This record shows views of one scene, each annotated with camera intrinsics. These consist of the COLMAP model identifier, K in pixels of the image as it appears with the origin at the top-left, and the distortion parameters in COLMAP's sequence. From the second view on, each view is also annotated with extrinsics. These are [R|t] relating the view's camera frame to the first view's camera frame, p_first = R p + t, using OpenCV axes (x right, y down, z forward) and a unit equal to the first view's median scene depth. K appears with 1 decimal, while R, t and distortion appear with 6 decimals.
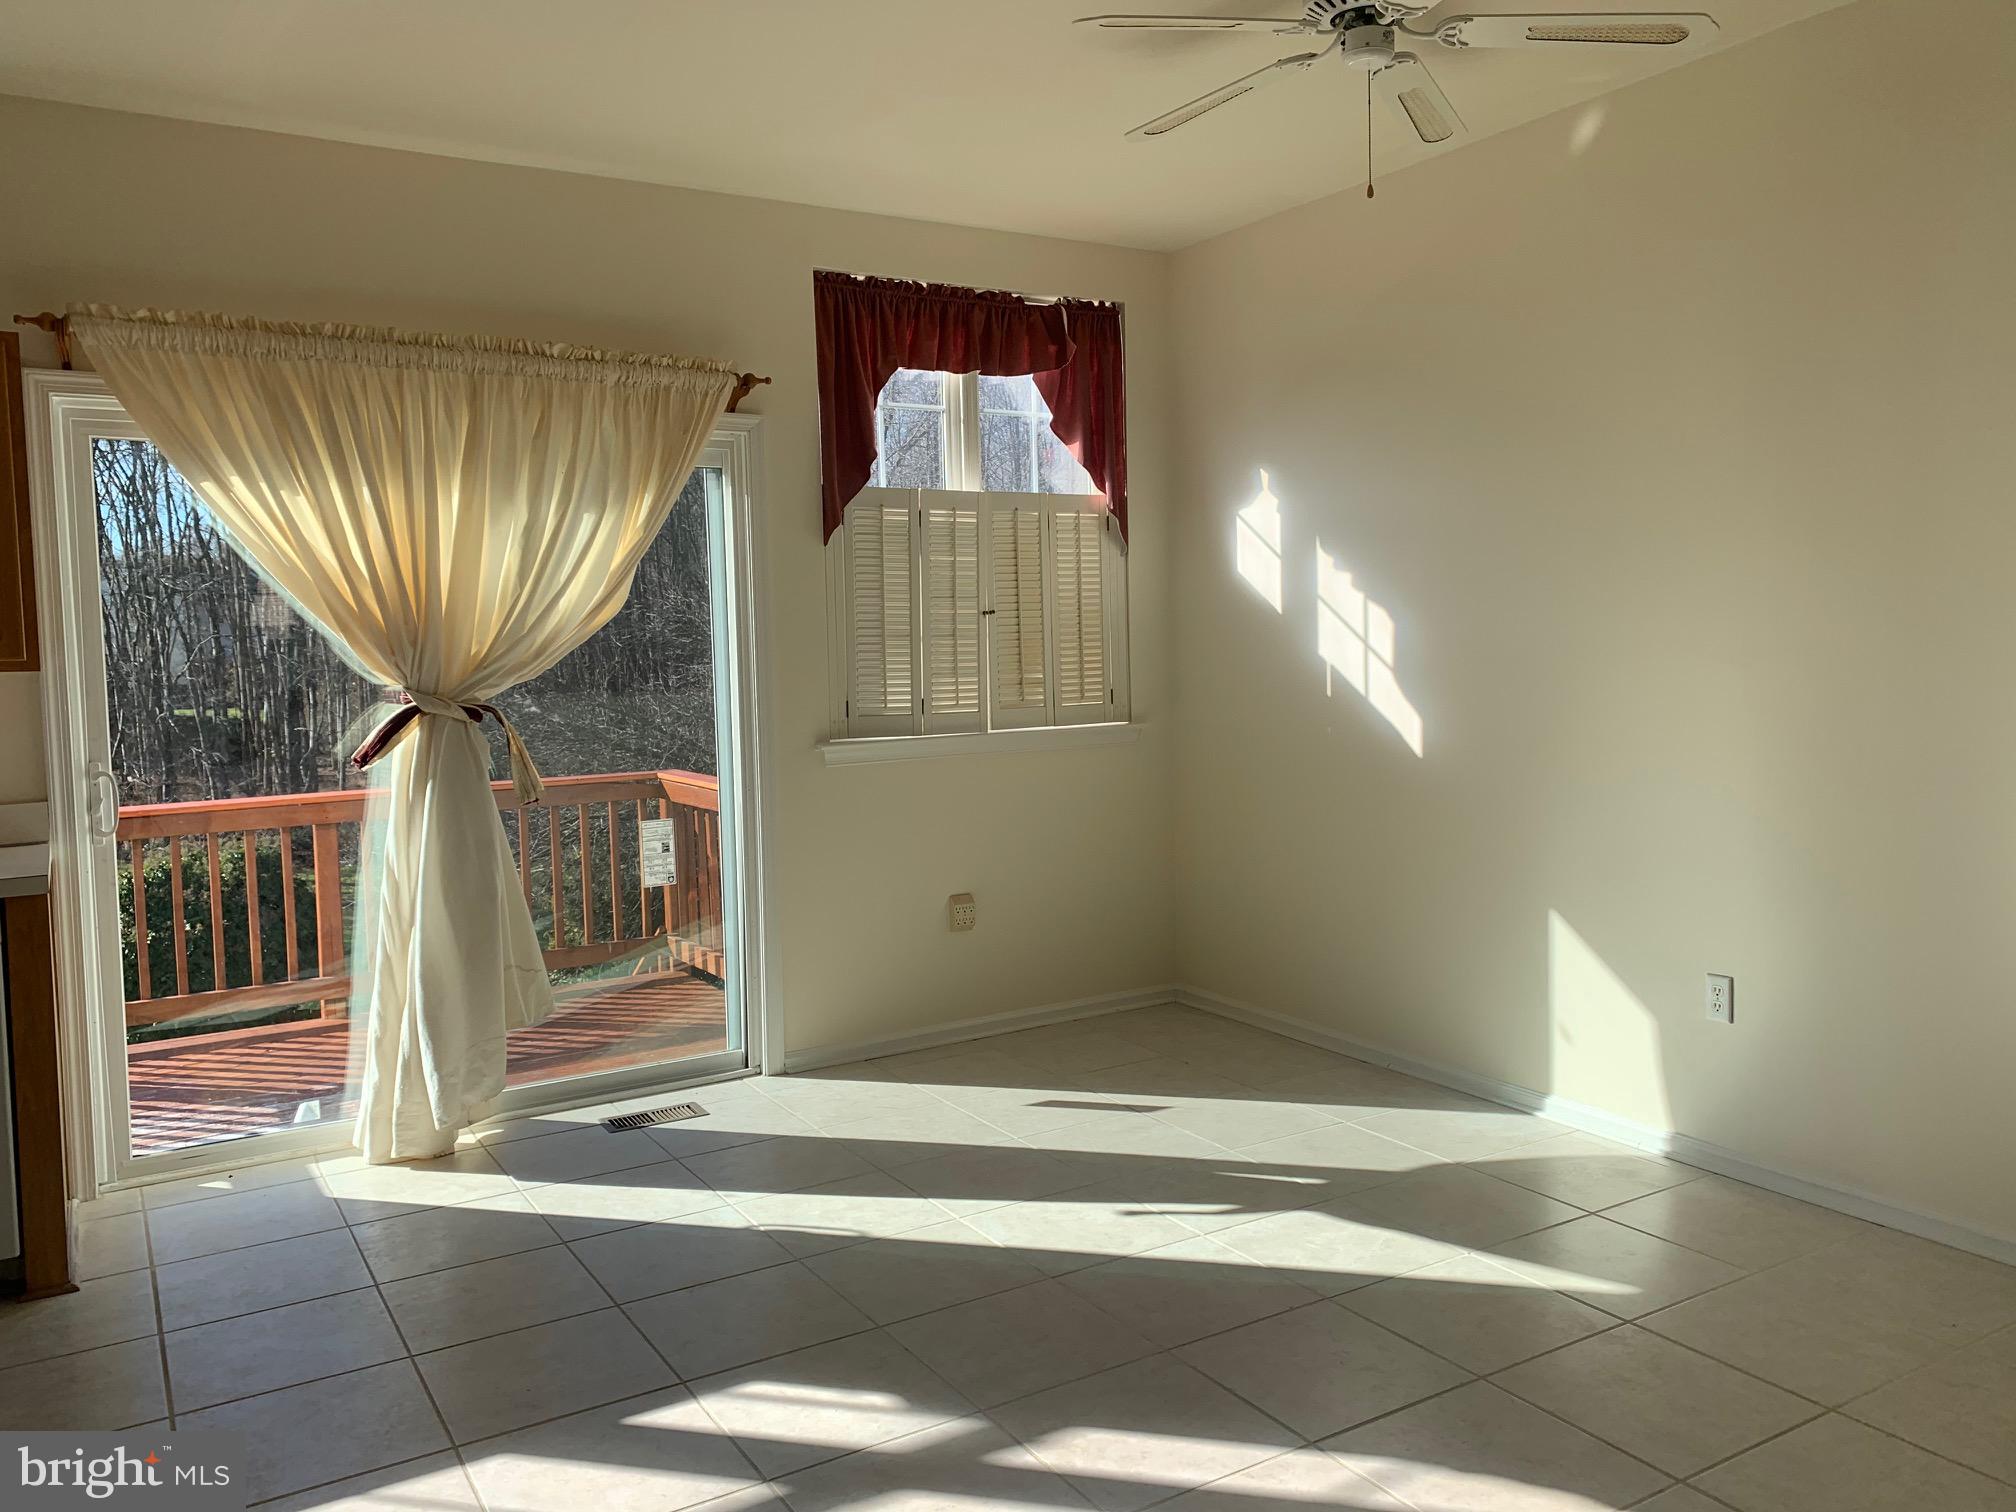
lens RADIAL K [[1538.4, 0, 1017.6], [0, 1538.4, 746.2], [0, 0, 1]] dist [0.029684, -0.003232]
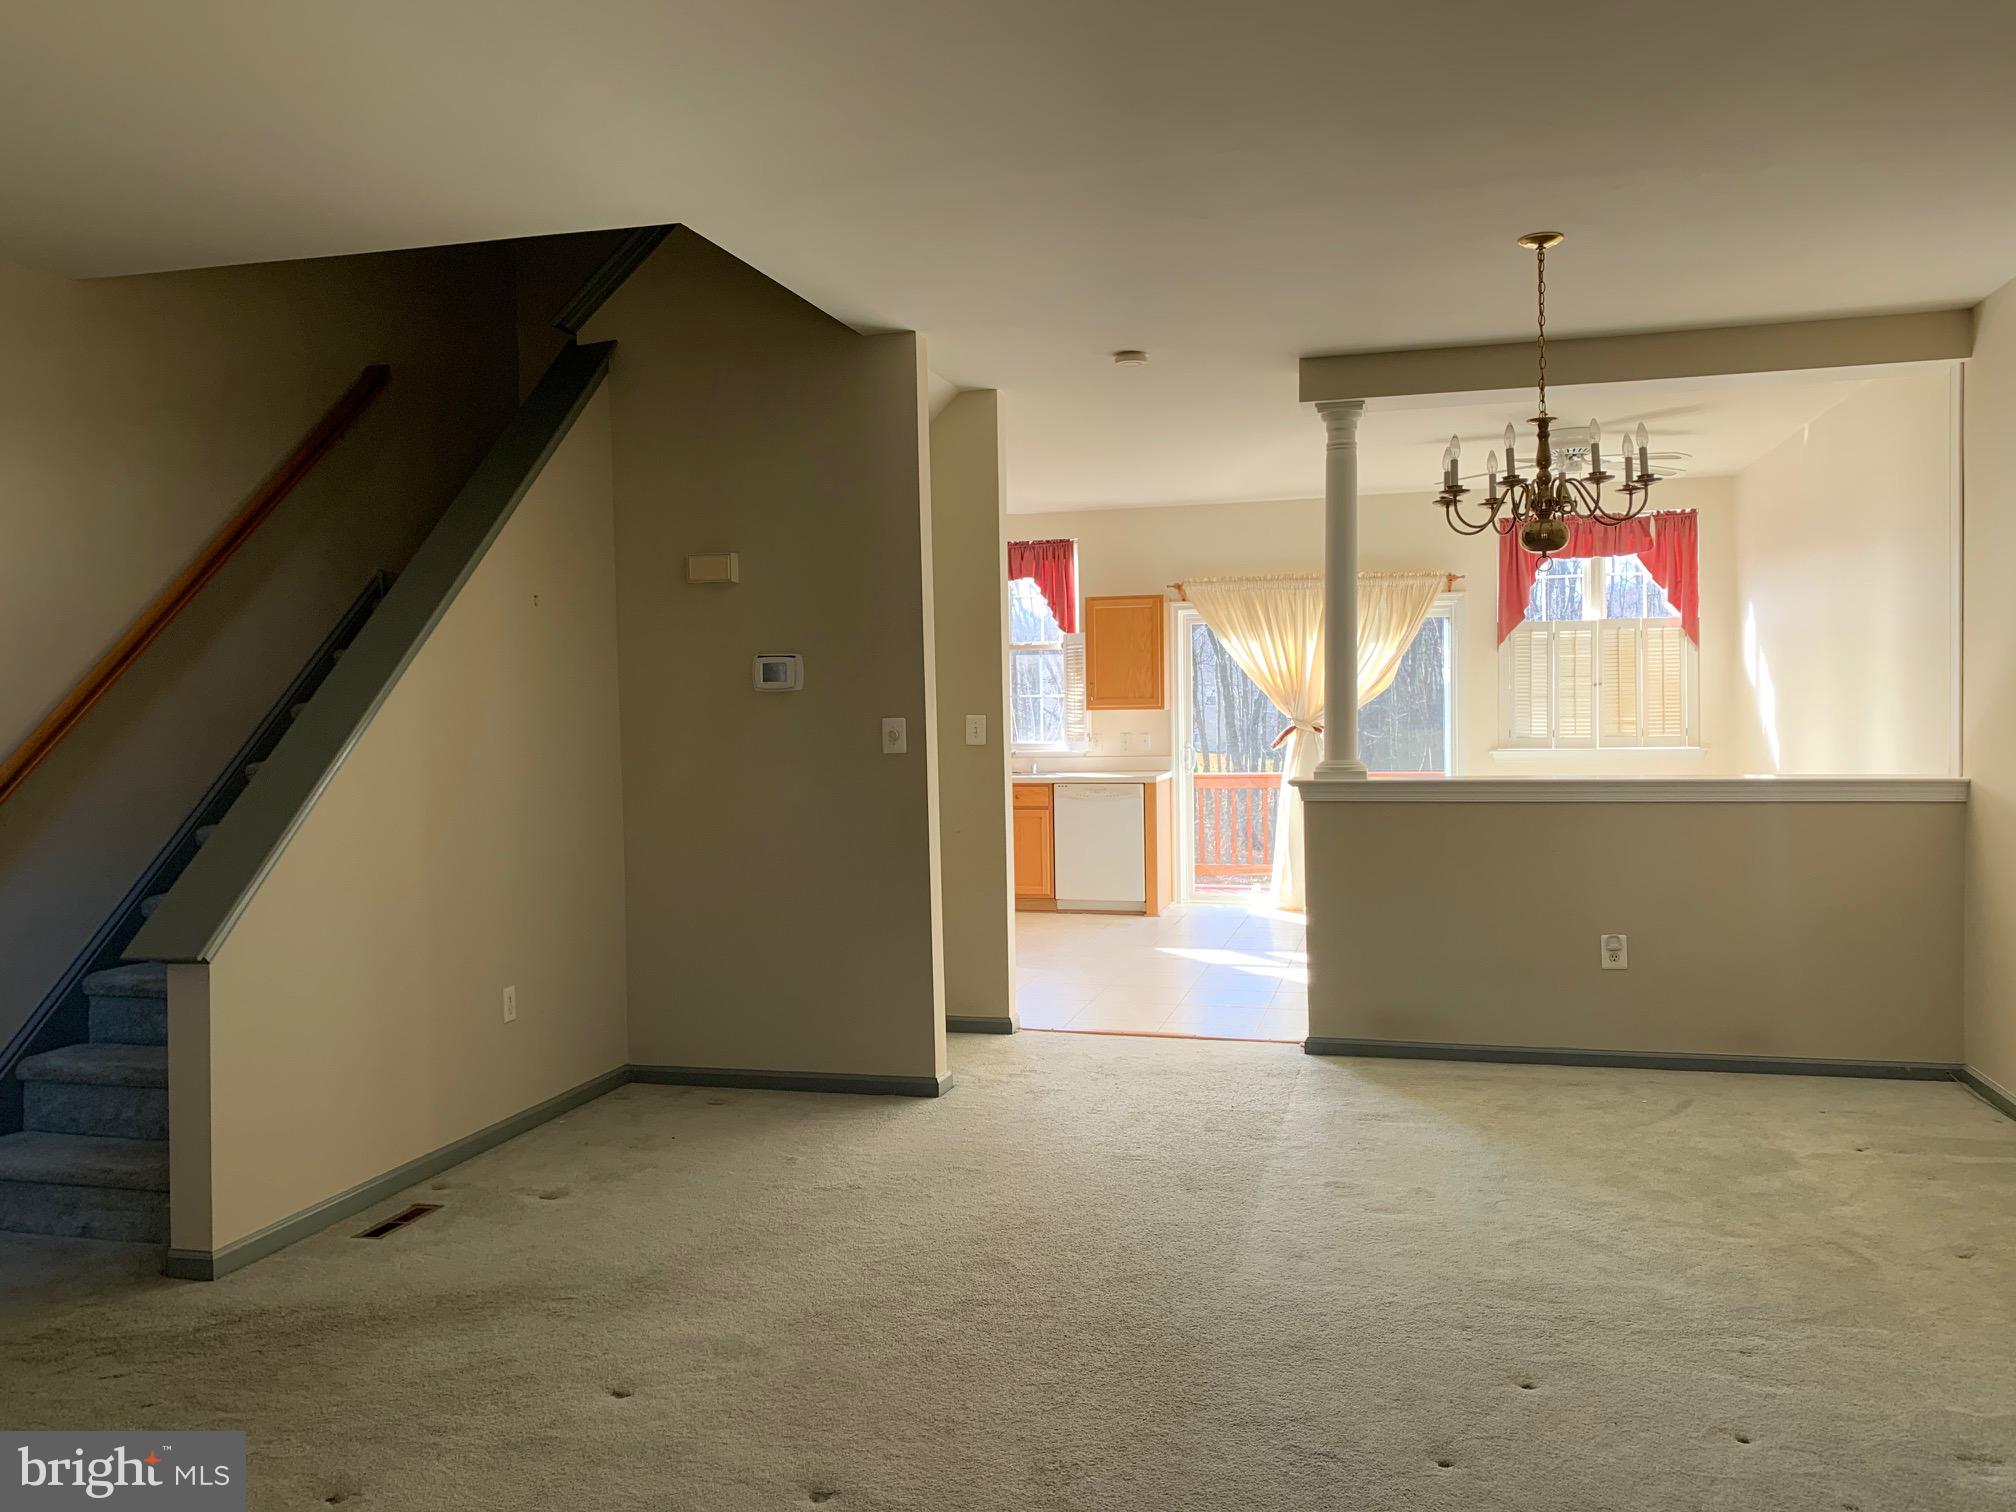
lens RADIAL K [[1538.4, 0, 1017.6], [0, 1538.4, 746.2], [0, 0, 1]] dist [0.029684, -0.003232]
pose [[0.681741, 0.030797, -0.730945, 0.924182], [-0.053052, 0.998564, -0.007408, 0.041210], [0.729667, 0.043829, 0.682396, -0.830776]]
